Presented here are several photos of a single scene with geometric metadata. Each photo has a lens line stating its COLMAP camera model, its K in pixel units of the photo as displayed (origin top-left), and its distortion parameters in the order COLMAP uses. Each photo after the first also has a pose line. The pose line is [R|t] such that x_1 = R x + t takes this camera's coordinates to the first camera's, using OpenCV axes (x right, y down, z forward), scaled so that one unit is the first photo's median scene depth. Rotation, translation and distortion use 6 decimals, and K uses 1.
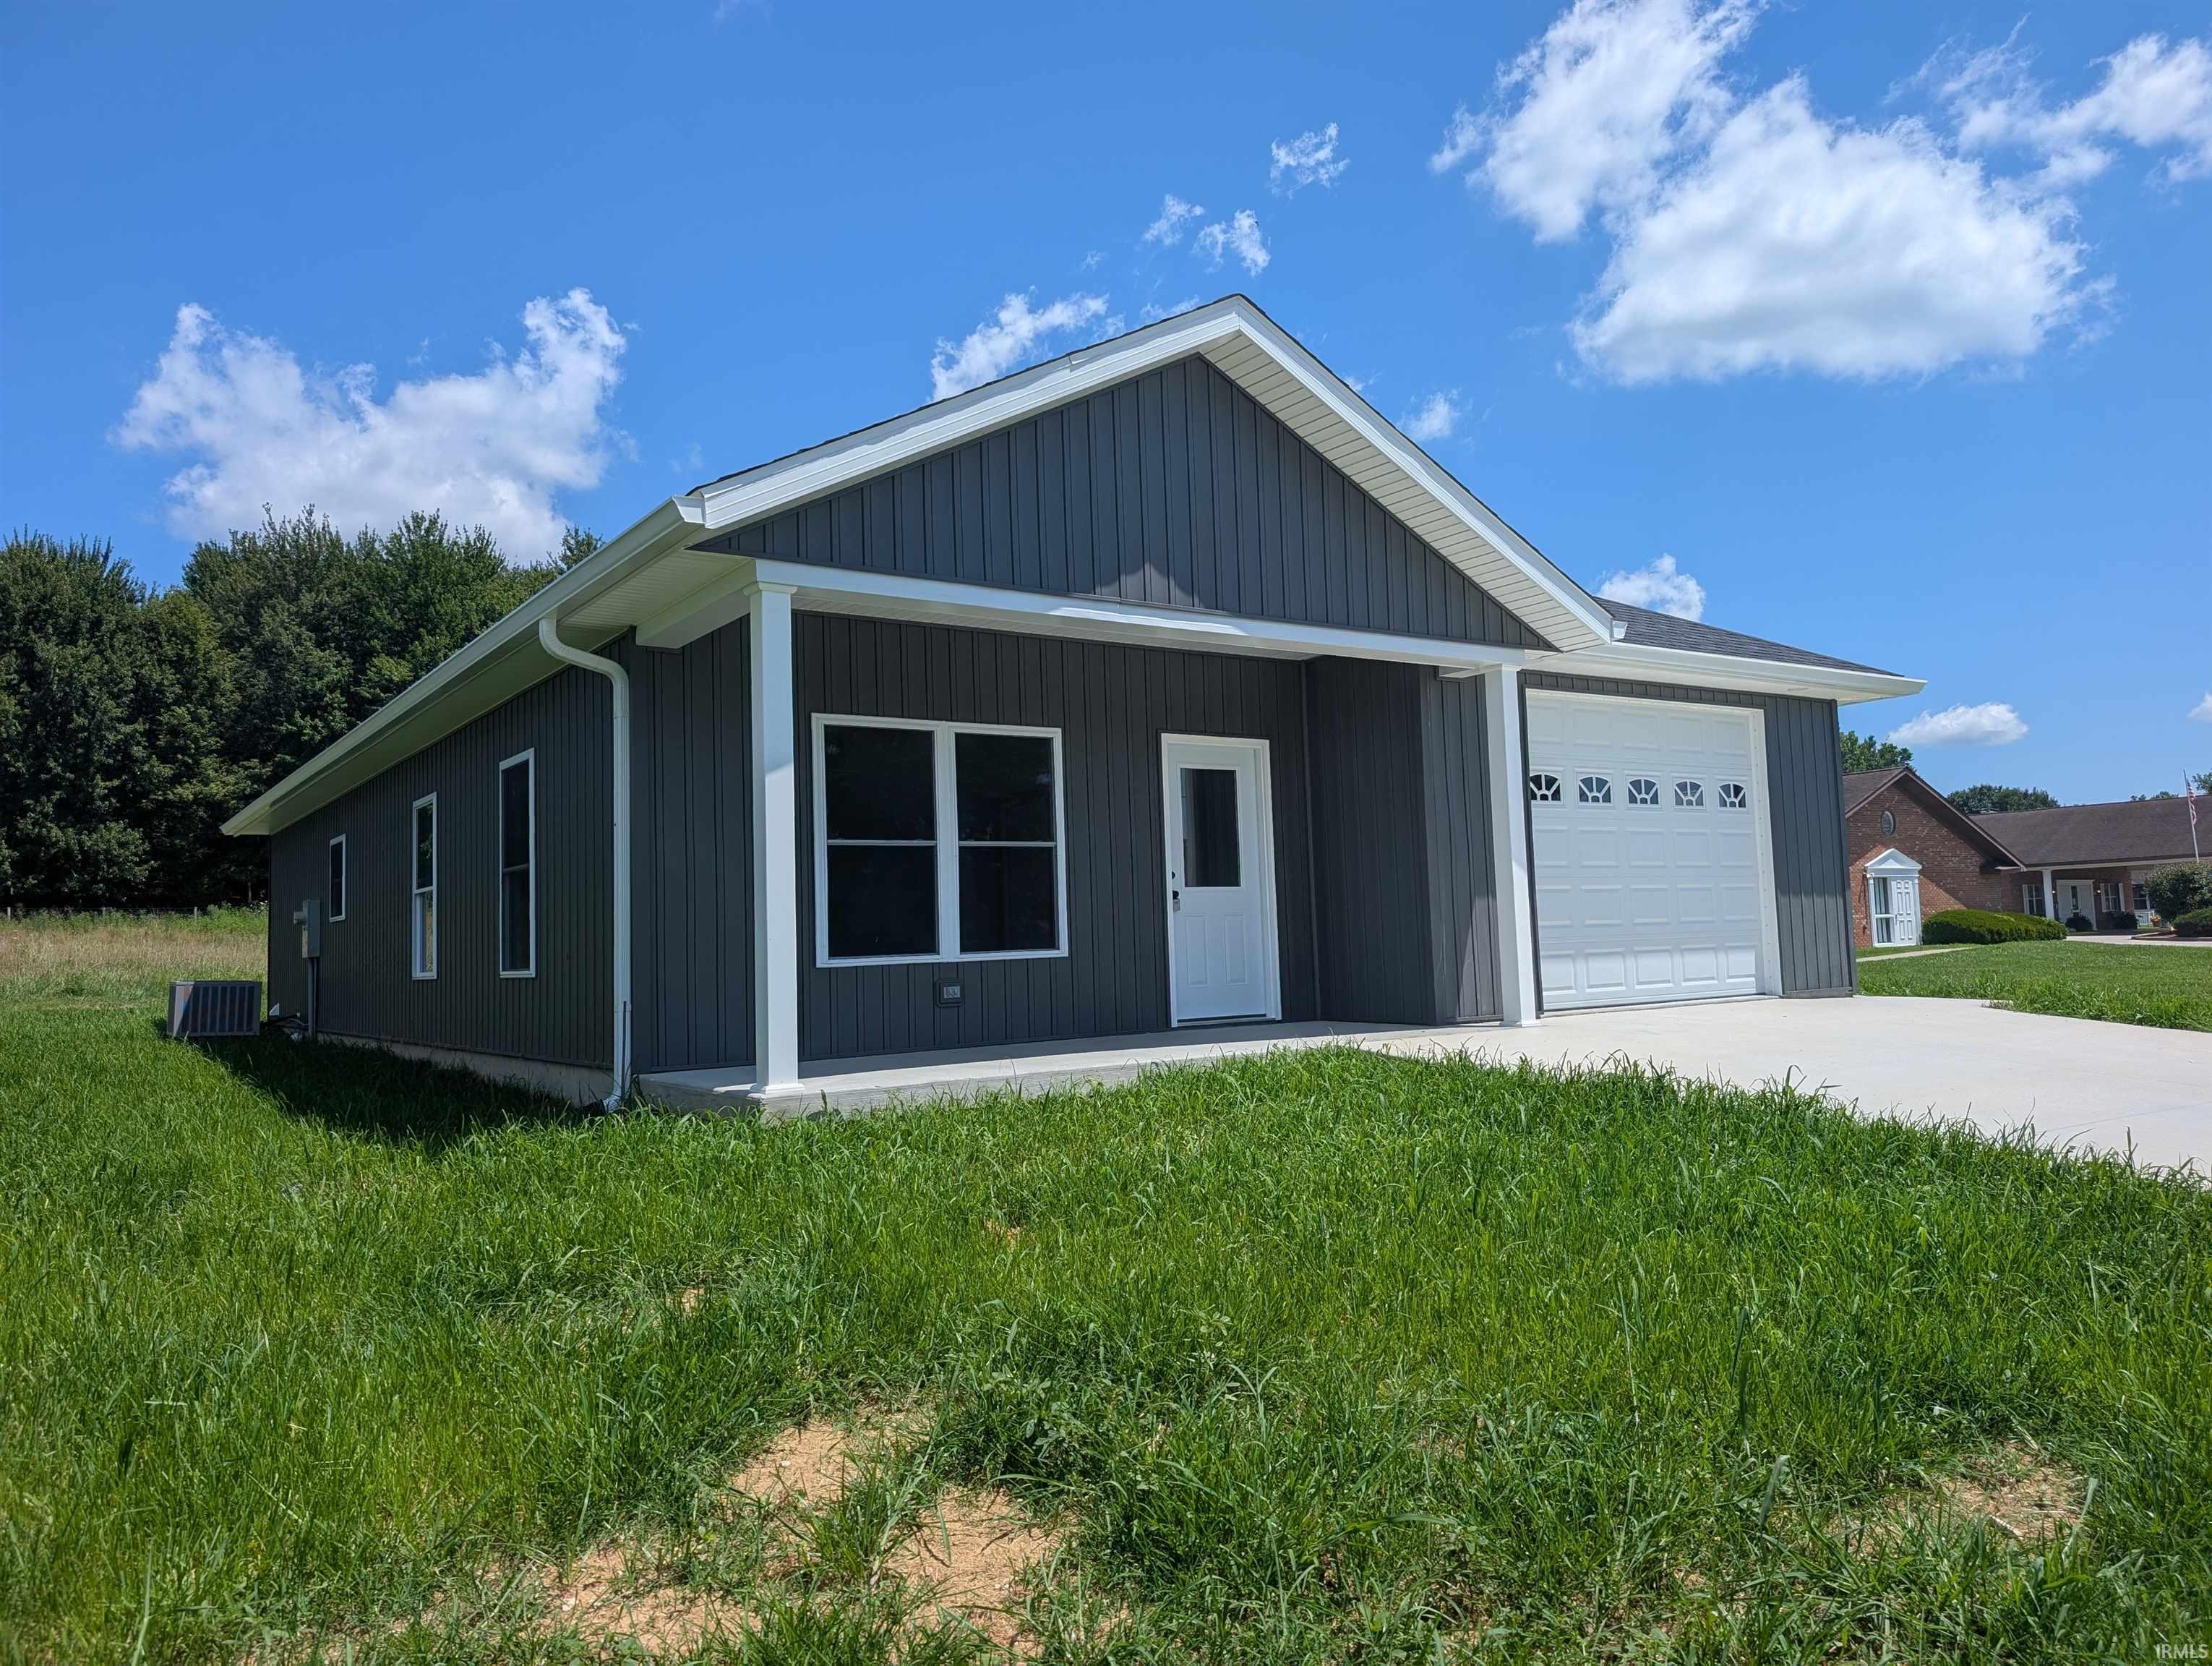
lens RADIAL K [[1594.1, 0, 1106.0], [0, 1594.1, 833.0], [0, 0, 1]] dist [0.033723, -0.002574]
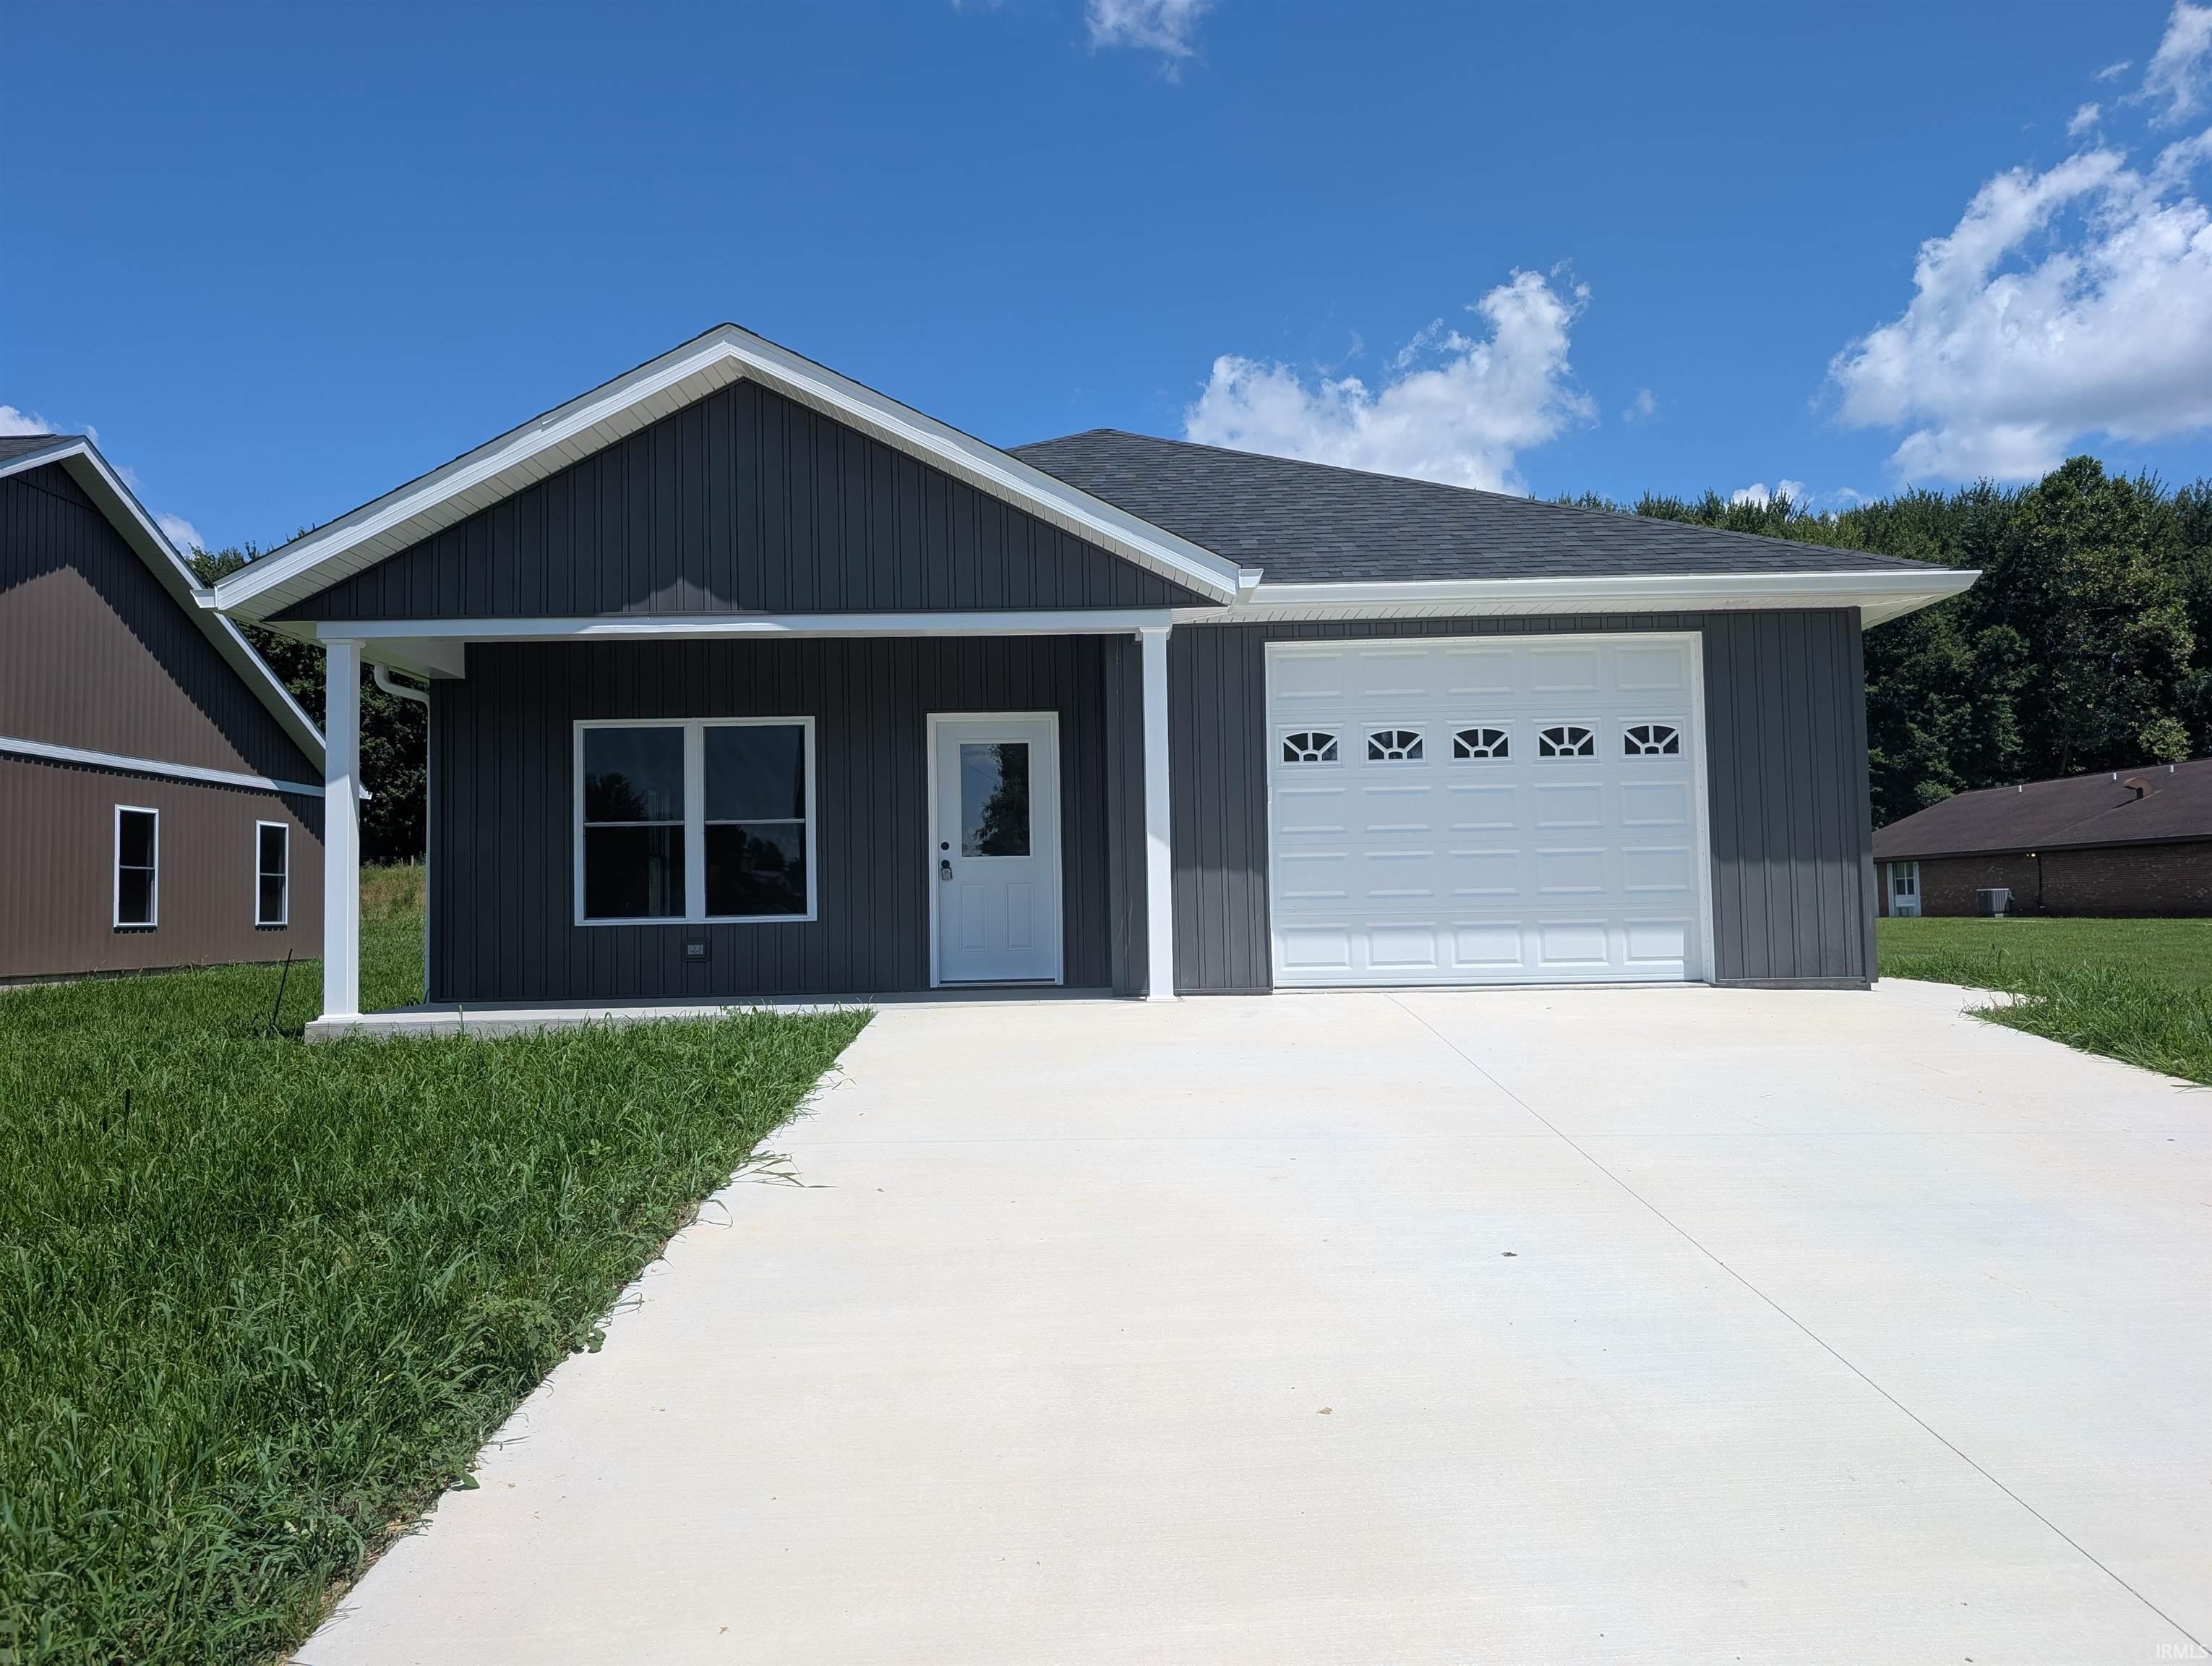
lens RADIAL K [[1518.0, 0, 1106.0], [0, 1518.0, 833.0], [0, 0, 1]] dist [-0.040954, -0.000829]
pose [[0.823979, -0.007505, -0.566571, 0.741262], [0.030206, 0.999072, 0.030694, -0.010545], [0.565815, -0.042405, 0.823441, 0.242192]]
